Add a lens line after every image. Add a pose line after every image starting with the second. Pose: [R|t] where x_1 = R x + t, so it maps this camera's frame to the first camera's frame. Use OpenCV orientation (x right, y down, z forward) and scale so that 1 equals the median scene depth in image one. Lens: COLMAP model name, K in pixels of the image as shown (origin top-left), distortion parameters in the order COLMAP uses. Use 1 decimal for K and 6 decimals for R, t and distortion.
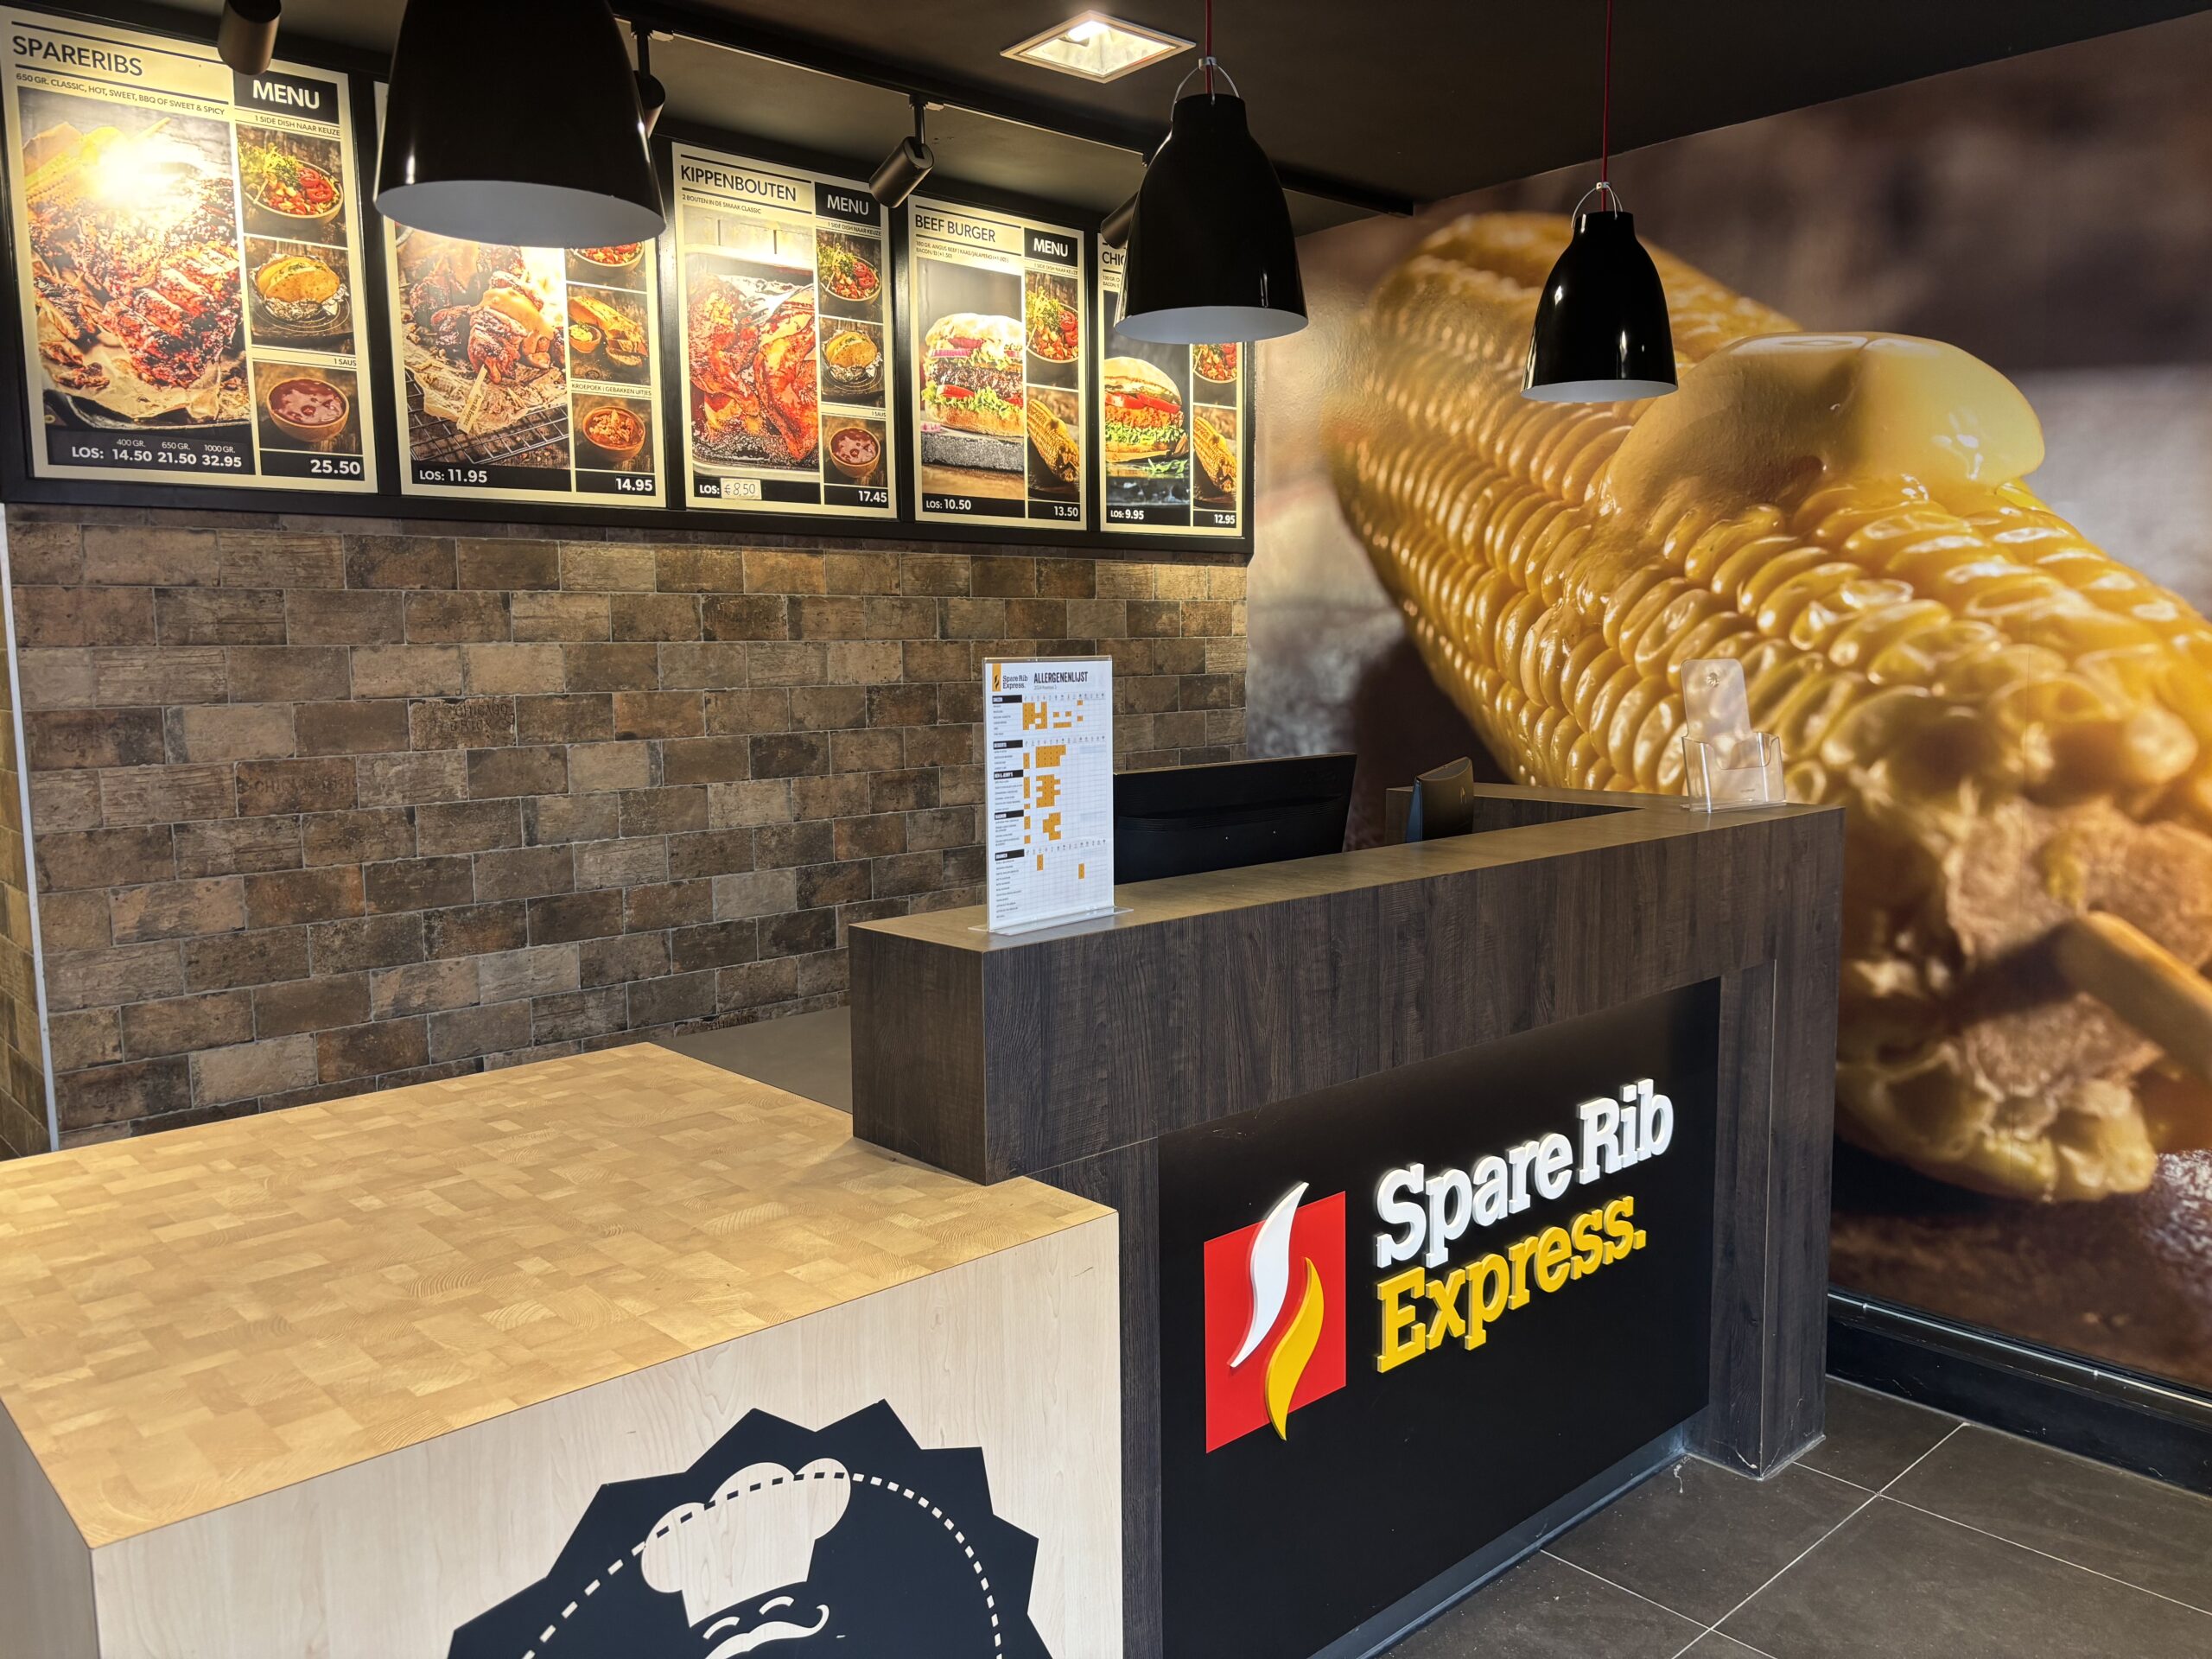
lens RADIAL K [[1633.3, 0, 1107.1], [0, 1633.3, 825.2], [0, 0, 1]] dist [0.024858, -0.039538]
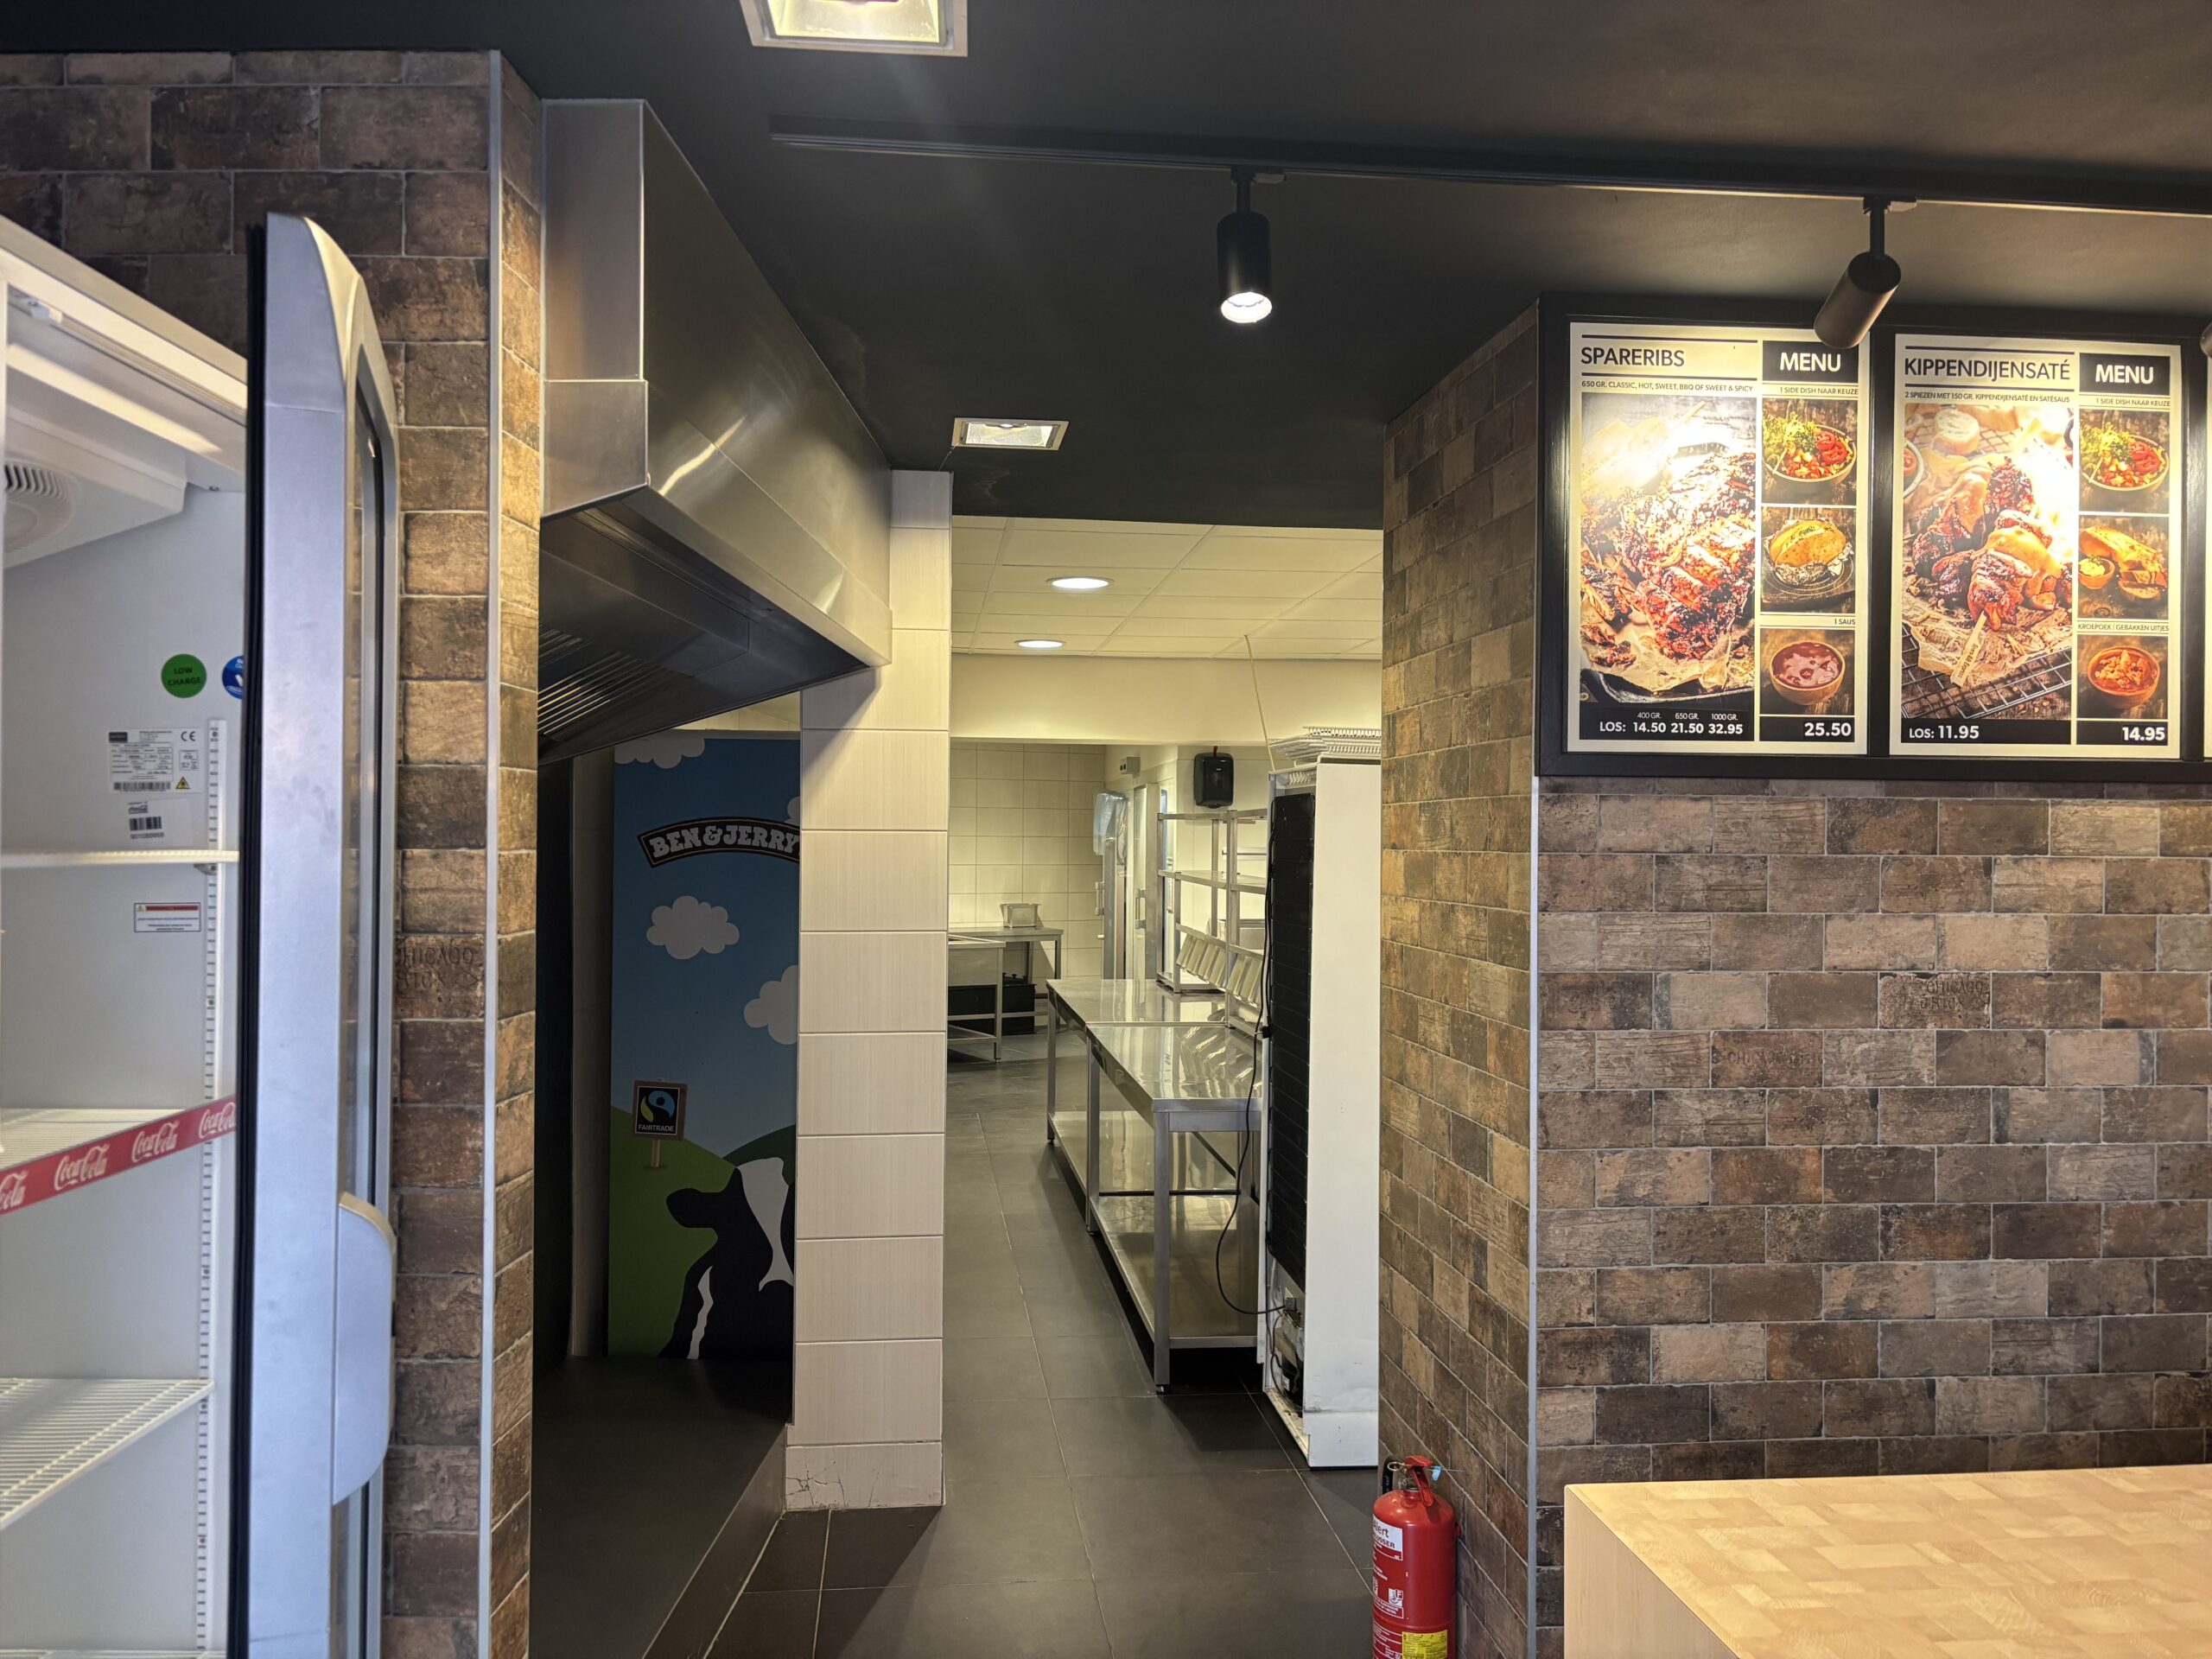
lens RADIAL K [[1633.3, 0, 1096.5], [0, 1633.3, 831.4], [0, 0, 1]] dist [0.024858, -0.039538]
pose [[0.793872, 0.011829, -0.607969, -0.227303], [-0.084515, 0.992253, -0.091052, -0.036019], [0.602183, 0.123666, 0.788722, -0.005630]]
